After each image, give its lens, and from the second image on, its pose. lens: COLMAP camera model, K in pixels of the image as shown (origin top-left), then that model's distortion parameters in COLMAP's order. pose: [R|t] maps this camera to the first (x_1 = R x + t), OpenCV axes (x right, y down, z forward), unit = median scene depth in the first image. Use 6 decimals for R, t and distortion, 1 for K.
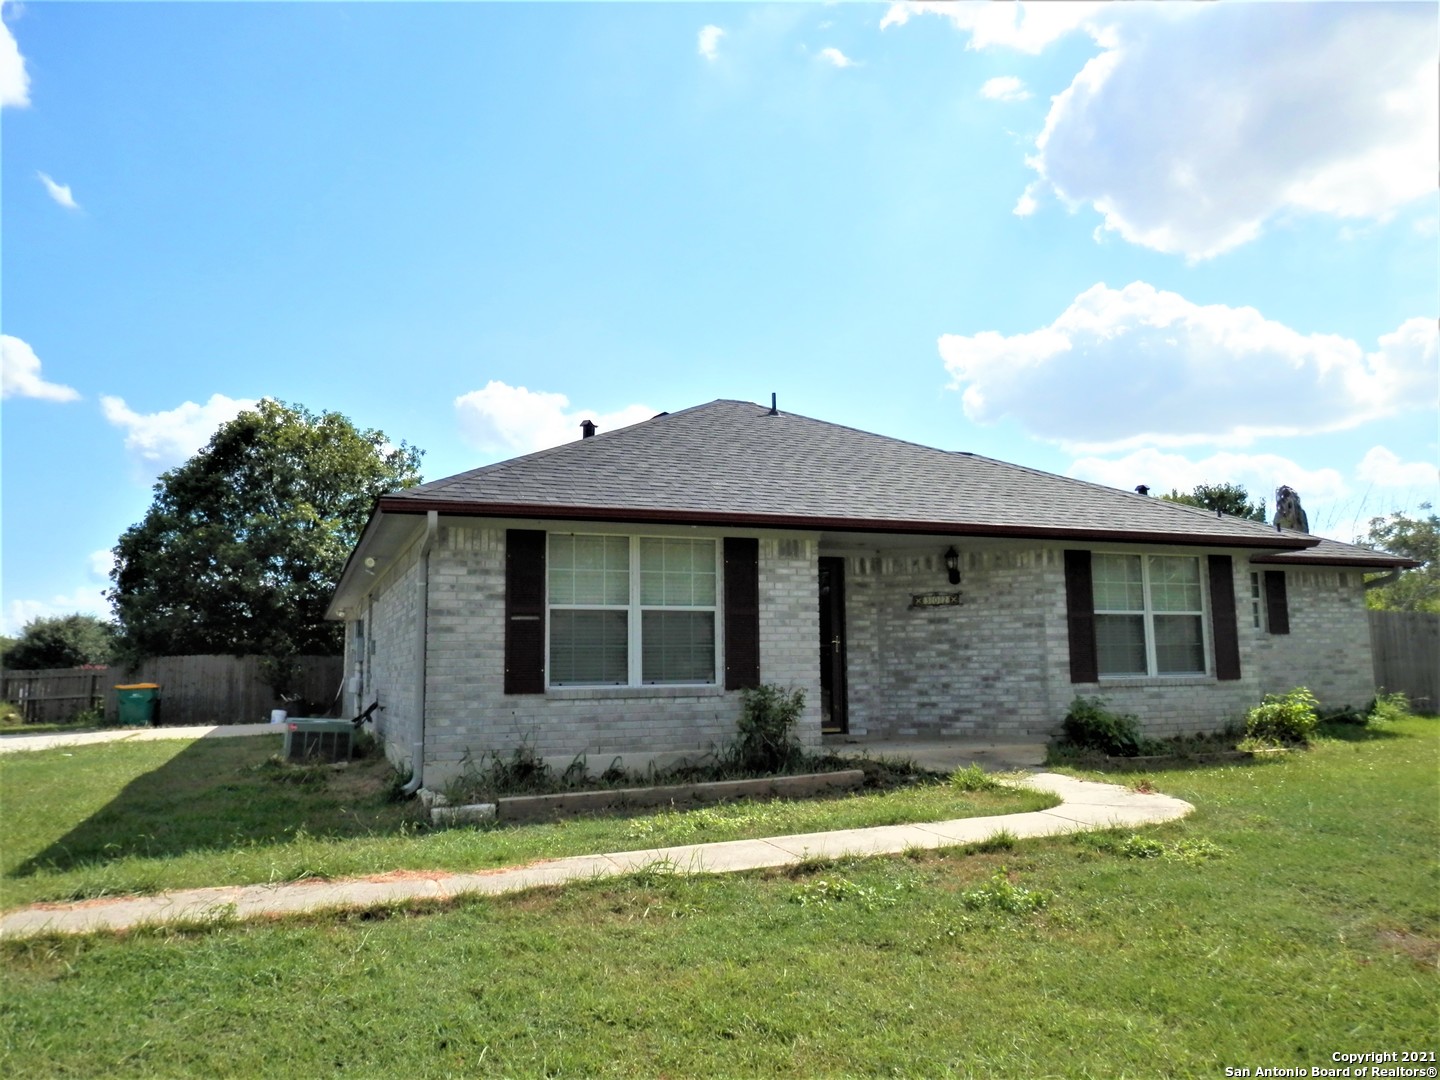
lens RADIAL K [[1062.5, 0, 714.7], [0, 1062.5, 540.7], [0, 0, 1]] dist [0.006931, -0.001941]
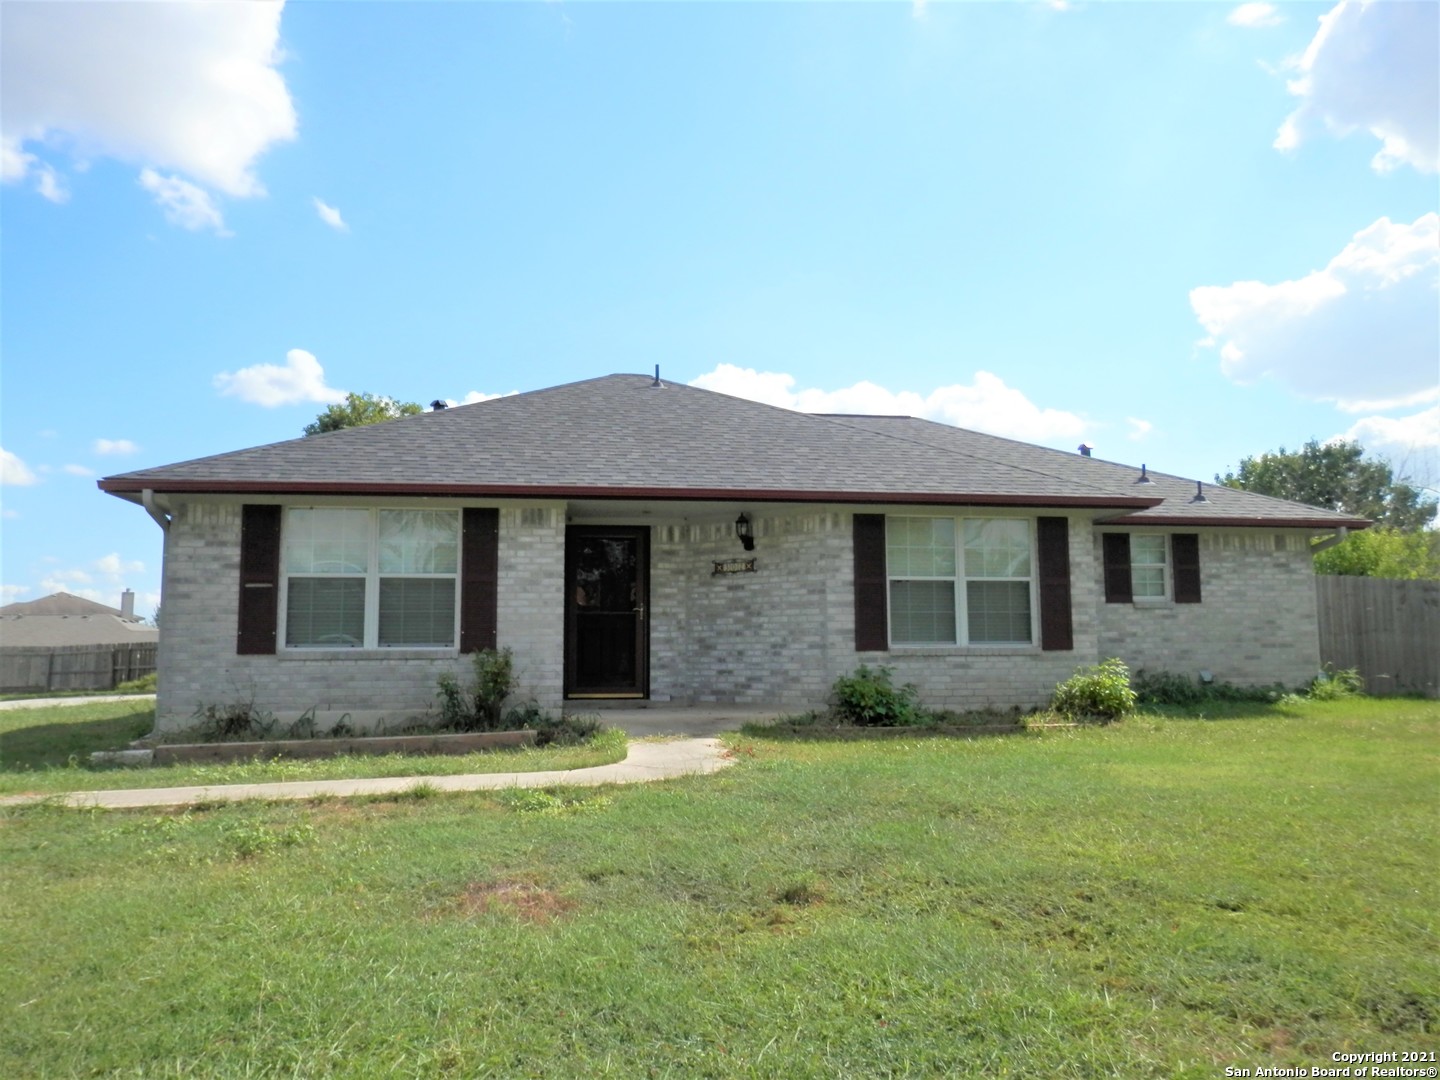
lens RADIAL K [[1063.3, 0, 718.8], [0, 1063.3, 523.8], [0, 0, 1]] dist [0.047263, -0.060494]
pose [[0.974140, -0.017951, -0.225229, 0.421120], [0.019090, 0.999814, 0.002879, 0.012246], [0.225135, -0.007105, 0.974302, 0.026210]]
